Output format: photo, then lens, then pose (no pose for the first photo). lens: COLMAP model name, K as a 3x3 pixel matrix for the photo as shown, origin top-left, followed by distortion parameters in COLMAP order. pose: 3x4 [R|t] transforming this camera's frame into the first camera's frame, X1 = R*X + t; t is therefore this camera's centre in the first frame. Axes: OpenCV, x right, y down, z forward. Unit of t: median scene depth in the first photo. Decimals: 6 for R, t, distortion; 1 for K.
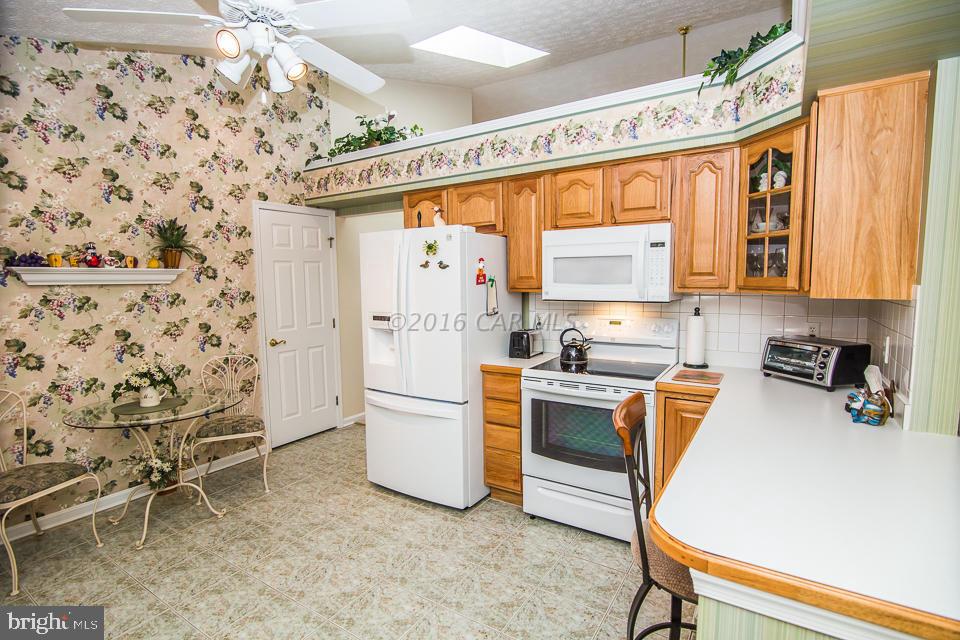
lens RADIAL K [[469.9, 0, 477.6], [0, 469.9, 320.5], [0, 0, 1]] dist [-0.023623, 0.000897]
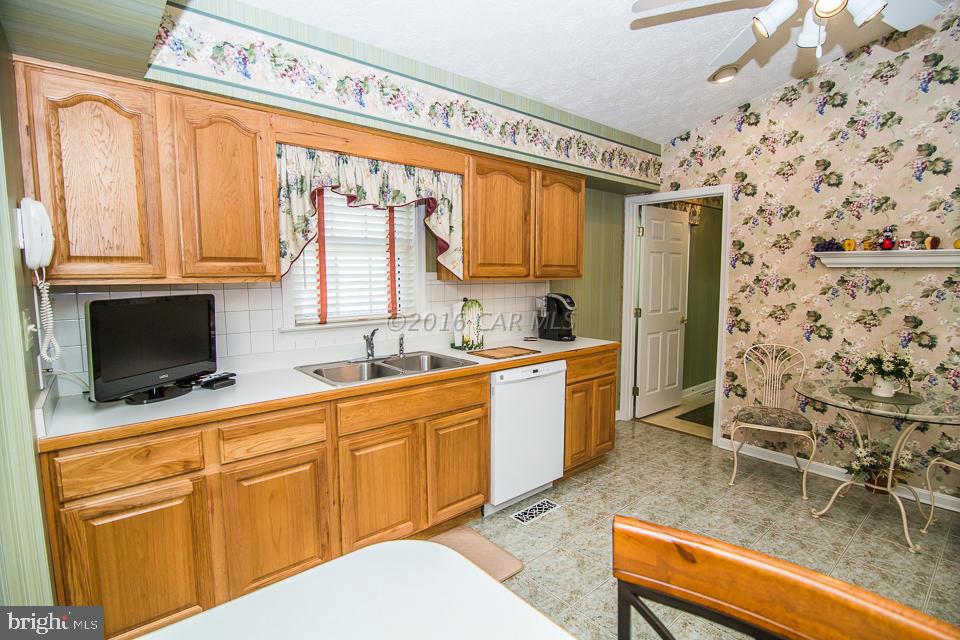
lens RADIAL K [[469.9, 0, 478.8], [0, 469.9, 319.3], [0, 0, 1]] dist [-0.023623, 0.000897]
pose [[-0.292085, 0.107195, -0.950366, 0.395832], [-0.080056, 0.987471, 0.135985, -0.030978], [0.953036, 0.115802, -0.279844, 0.441622]]
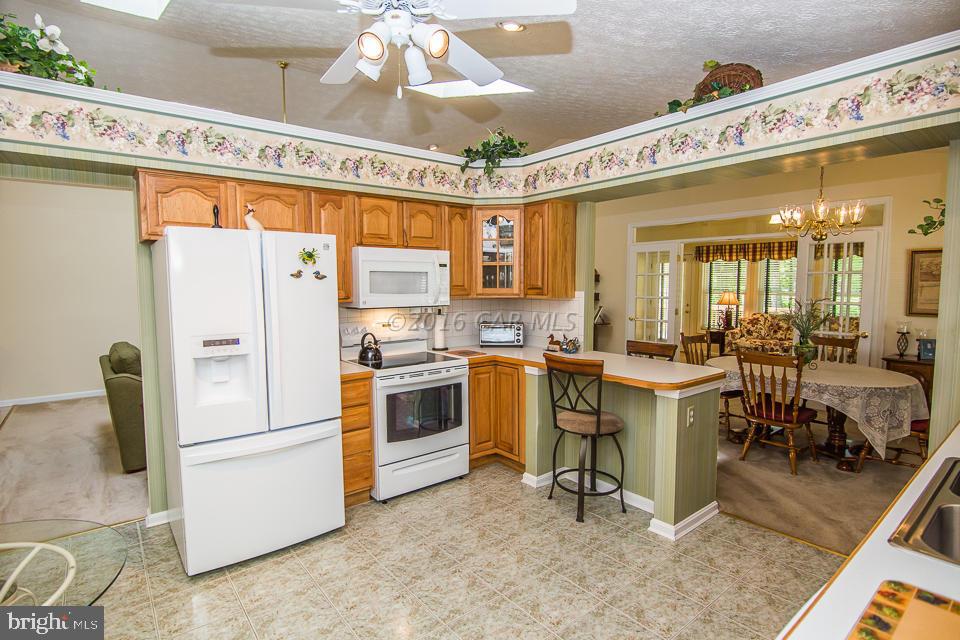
lens RADIAL K [[469.9, 0, 473.9], [0, 469.9, 322.3], [0, 0, 1]] dist [-0.023623, 0.000897]
pose [[0.326359, -0.065828, 0.942951, -0.829326], [0.085259, 0.995556, 0.039992, -0.034460], [-0.941393, 0.067343, 0.330521, 0.391748]]
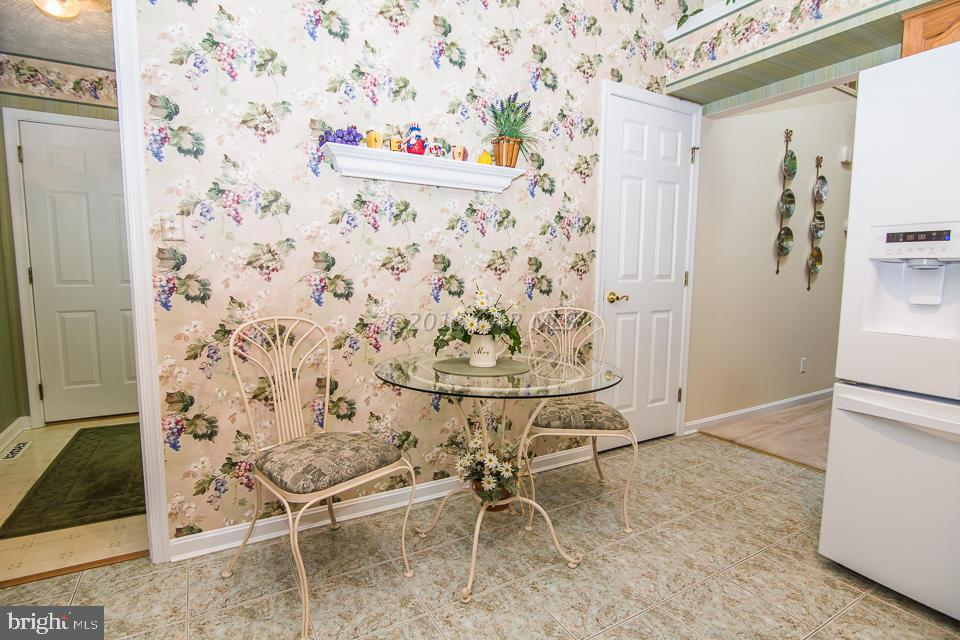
lens RADIAL K [[469.9, 0, 464.3], [0, 469.9, 322.7], [0, 0, 1]] dist [-0.023623, 0.000897]
pose [[0.886308, 0.070436, -0.457709, -0.423677], [-0.062646, 0.997516, 0.032198, 0.101525], [0.458840, 0.000136, 0.888519, 0.405691]]
